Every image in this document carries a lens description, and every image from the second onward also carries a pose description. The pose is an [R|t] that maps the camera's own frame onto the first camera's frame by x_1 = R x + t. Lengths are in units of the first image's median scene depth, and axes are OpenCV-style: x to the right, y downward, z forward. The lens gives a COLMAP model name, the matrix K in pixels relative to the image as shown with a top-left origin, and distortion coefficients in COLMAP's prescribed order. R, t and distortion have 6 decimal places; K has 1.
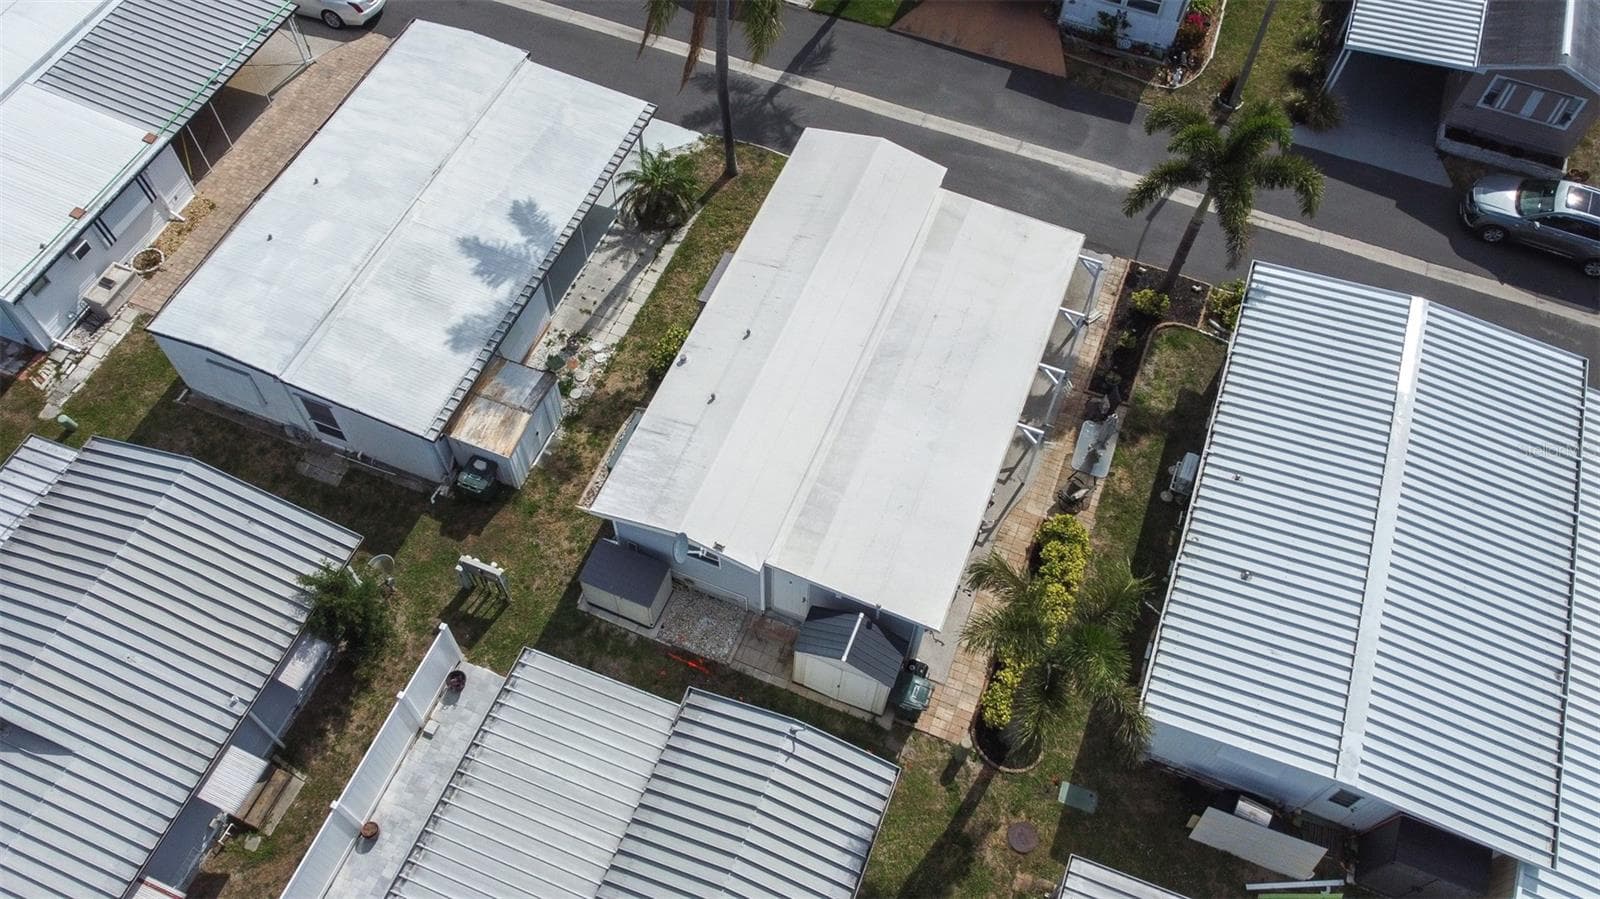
lens RADIAL K [[1198.4, 0, 796.6], [0, 1198.4, 449.1], [0, 0, 1]] dist [-0.002243, 0.005890]
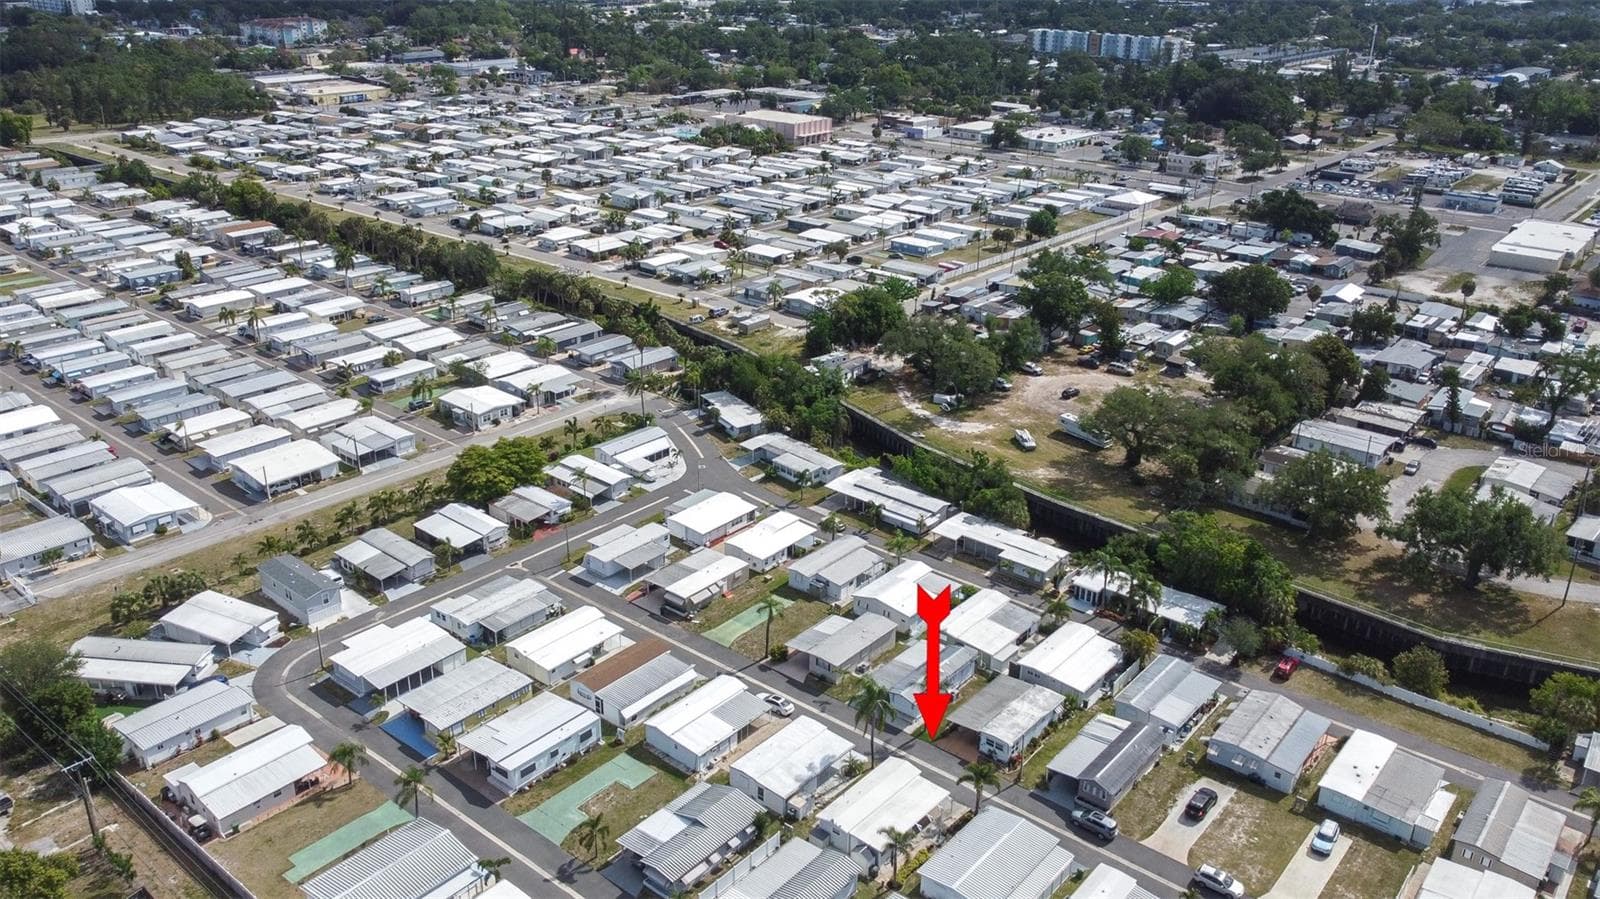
lens RADIAL K [[1213.1, 0, 795.4], [0, 1213.1, 448.6], [0, 0, 1]] dist [0.001132, -0.001530]
pose [[0.951246, 0.109944, -0.288173, 0.788645], [-0.258464, 0.793988, -0.550253, 1.270326], [0.168309, 0.597909, 0.783695, -2.938737]]
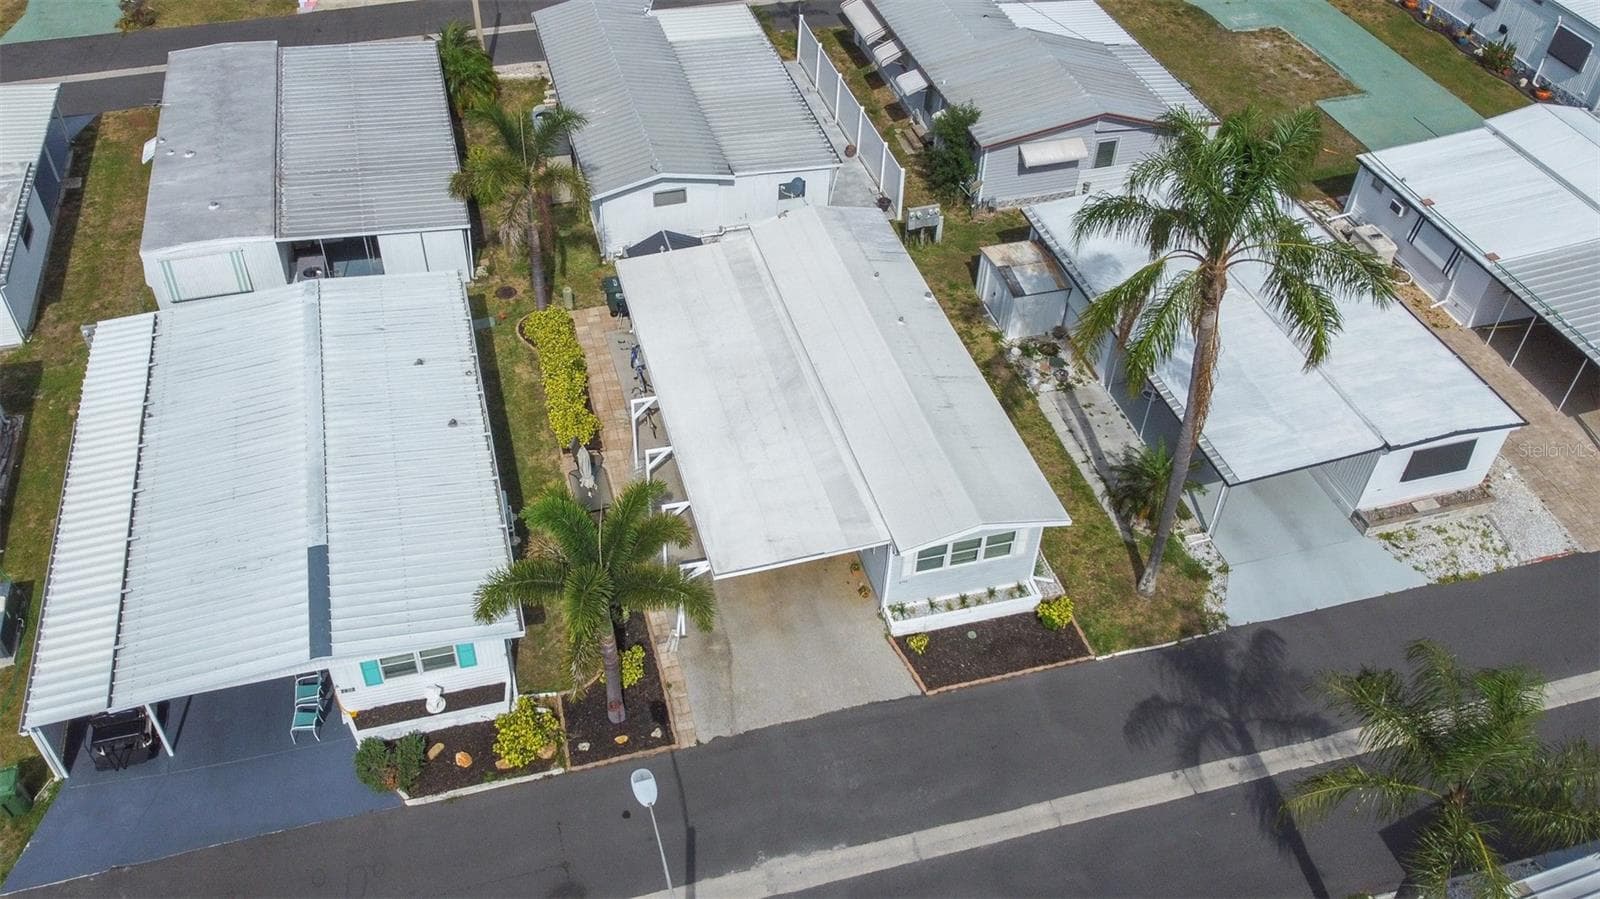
lens RADIAL K [[1314.4, 0, 728.4], [0, 1314.4, 414.3], [0, 0, 1]] dist [0.000981, -0.001684]
pose [[-0.809206, 0.376535, -0.451007, 0.605021], [-0.508338, -0.063820, 0.858789, -0.963452], [0.294581, 0.924201, 0.243051, 0.680211]]
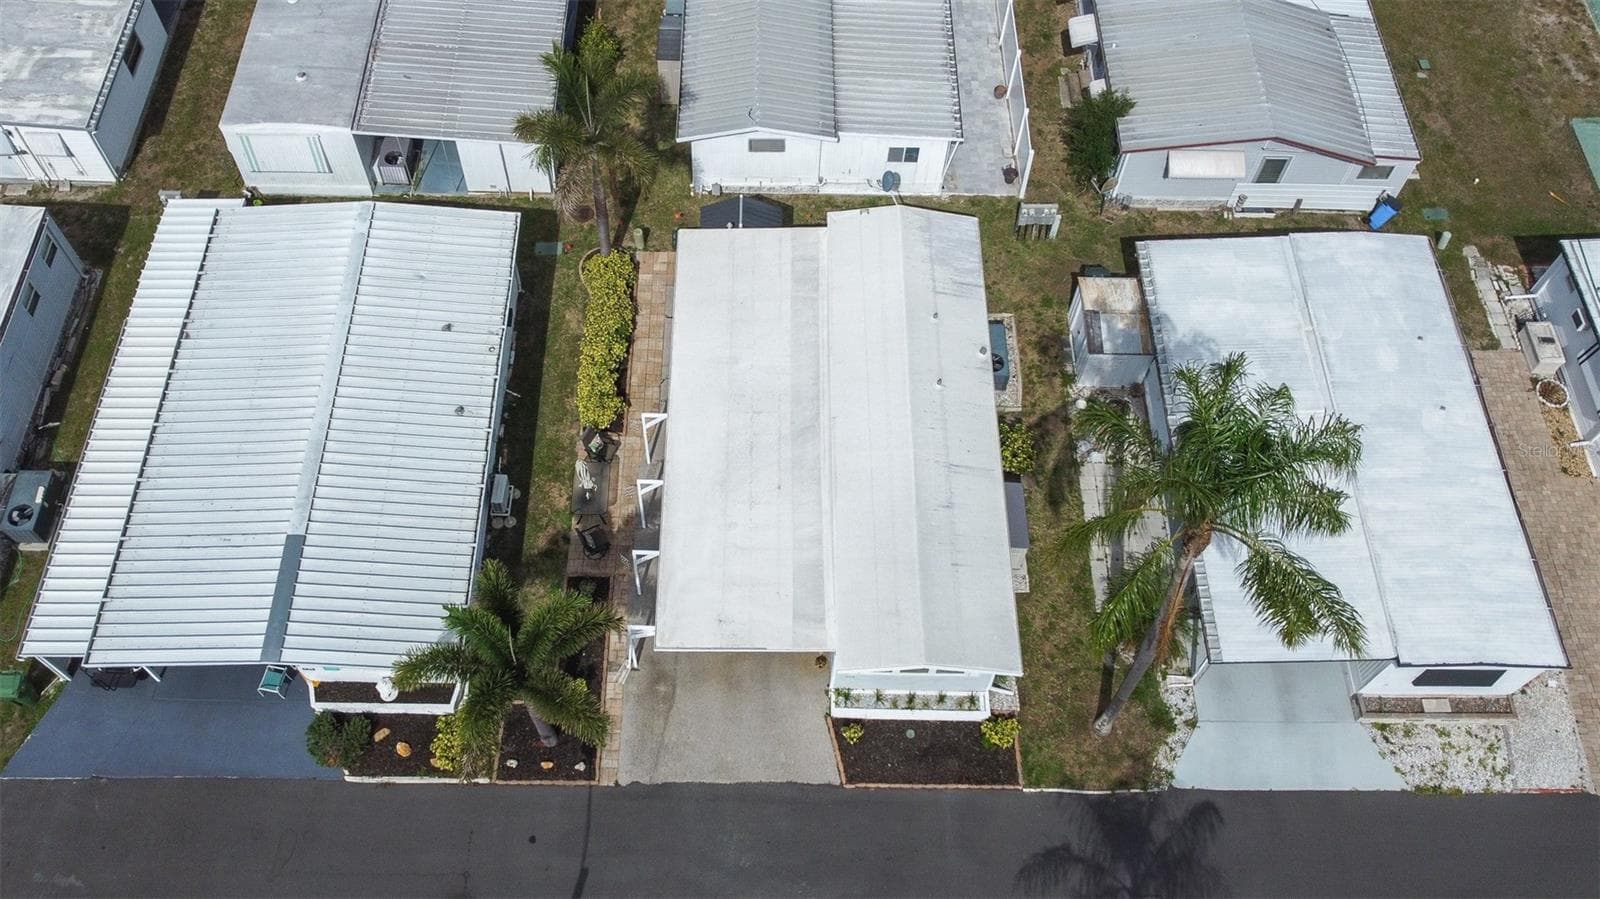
lens RADIAL K [[1319.5, 0, 763.3], [0, 1319.5, 447.6], [0, 0, 1]] dist [0.001409, -0.003490]
pose [[-0.930752, 0.294255, -0.217059, 0.332079], [-0.327052, -0.404485, 0.854066, -0.950215], [0.163516, 0.865913, 0.472712, 0.447597]]
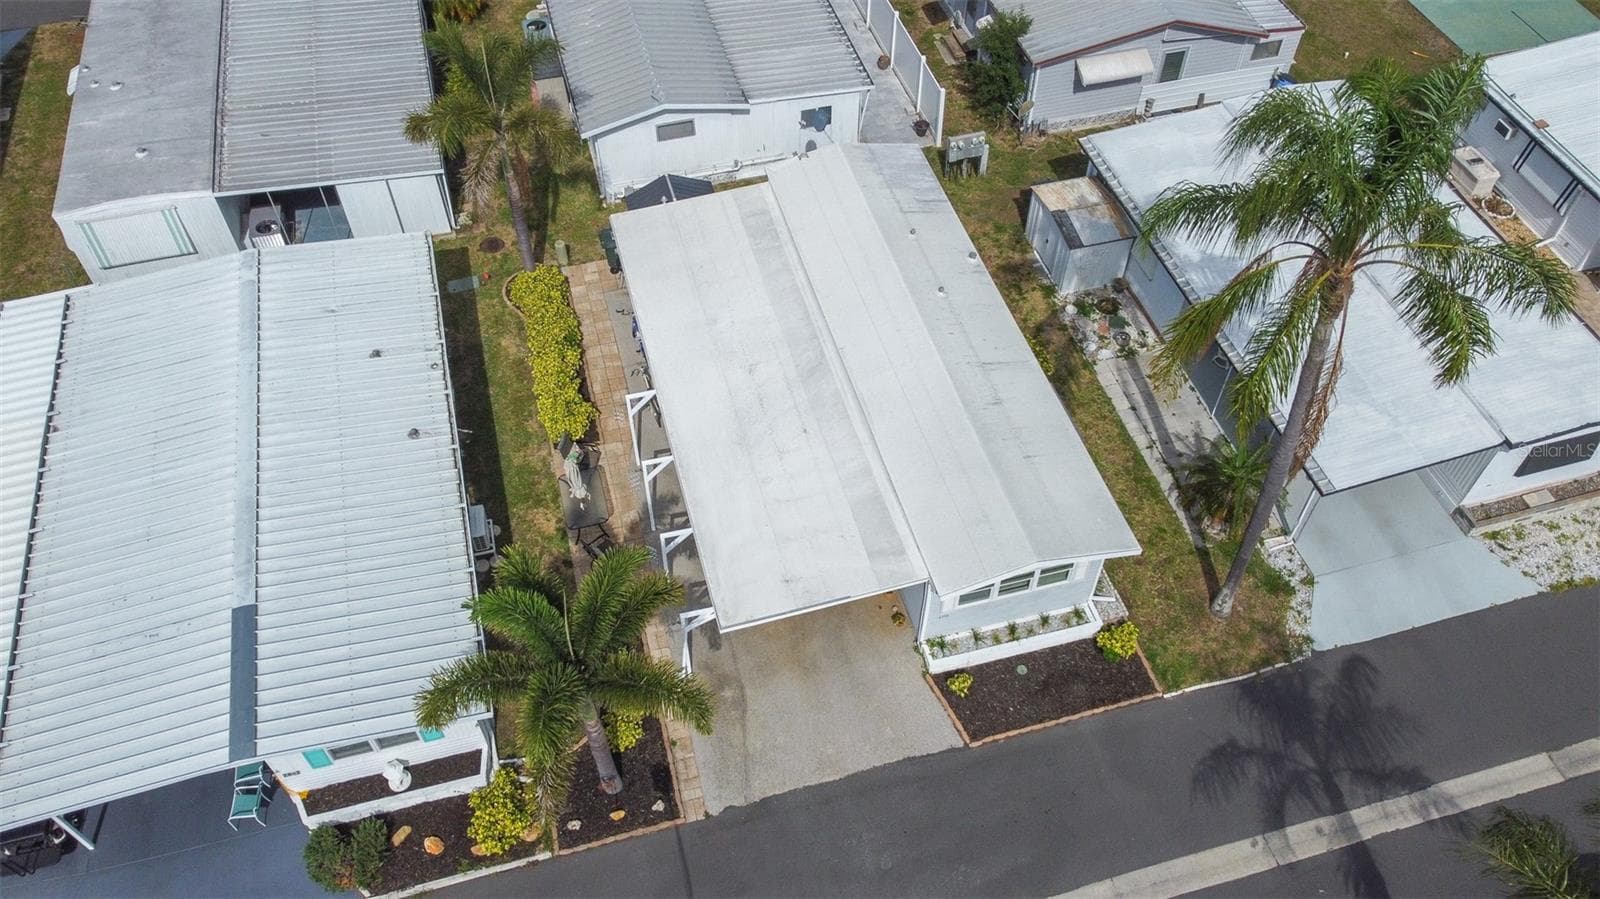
lens RADIAL K [[1213.1, 0, 795.4], [0, 1213.1, 448.6], [0, 0, 1]] dist [0.001132, -0.001530]
pose [[-0.796173, 0.454989, -0.398866, 0.443600], [-0.522016, -0.183184, 0.833033, -0.777424], [0.305955, 0.871452, 0.383357, 0.650993]]
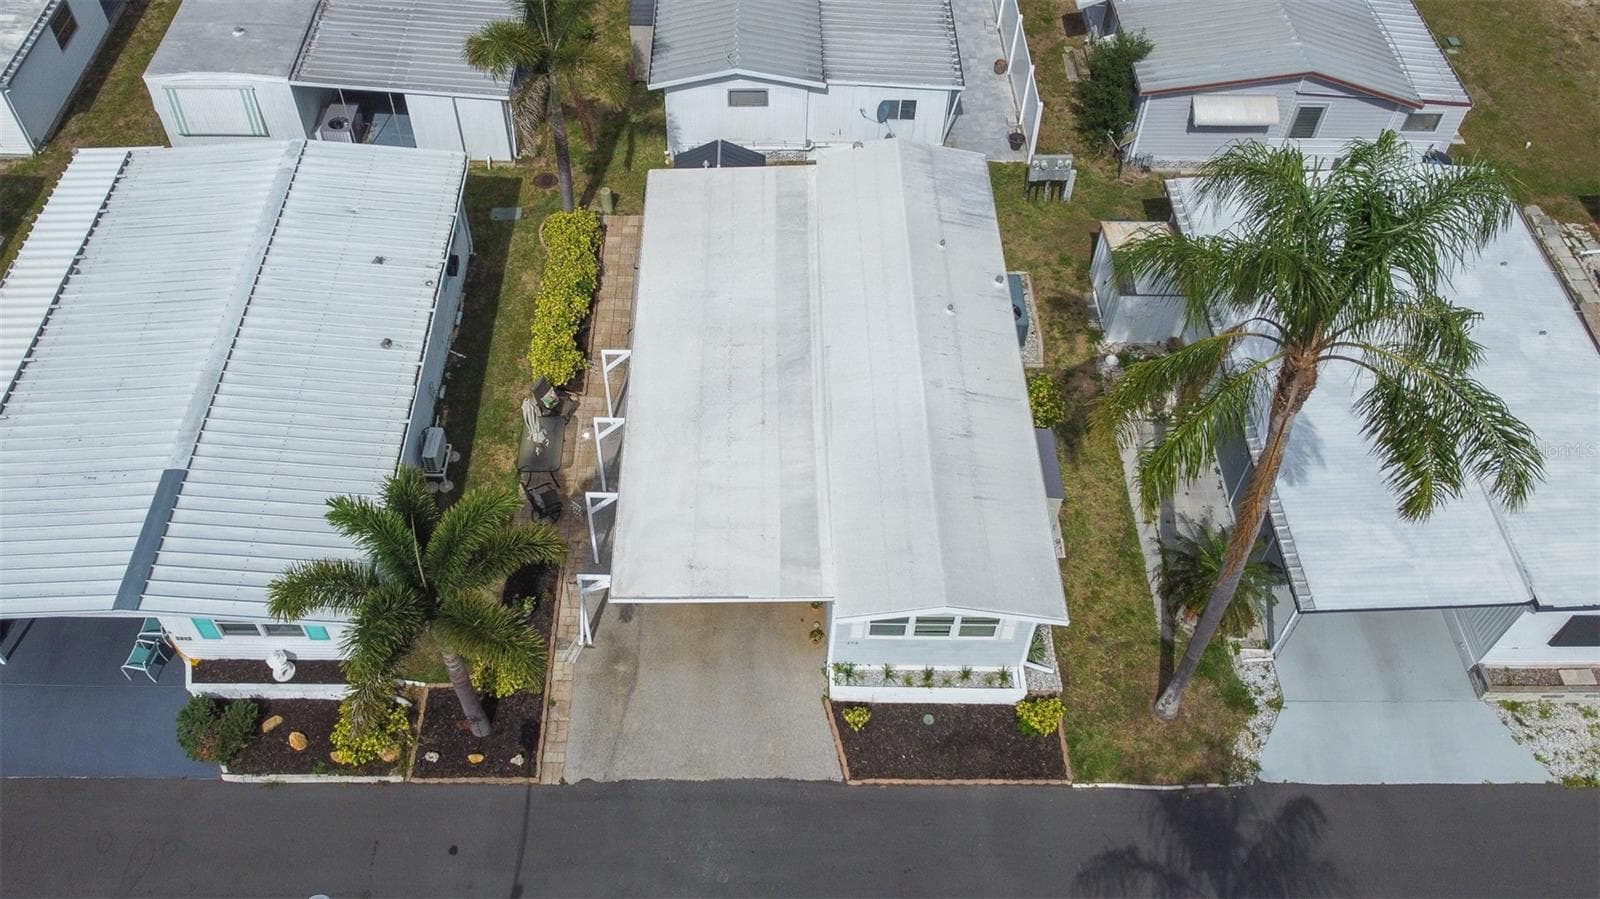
lens RADIAL K [[1272.7, 0, 756.3], [0, 1272.7, 448.5], [0, 0, 1]] dist [0.000042, -0.002825]
pose [[-0.928609, 0.268237, -0.256386, 0.327931], [-0.328692, -0.274020, 0.903811, -0.843354], [0.172181, 0.923559, 0.342625, 0.688764]]
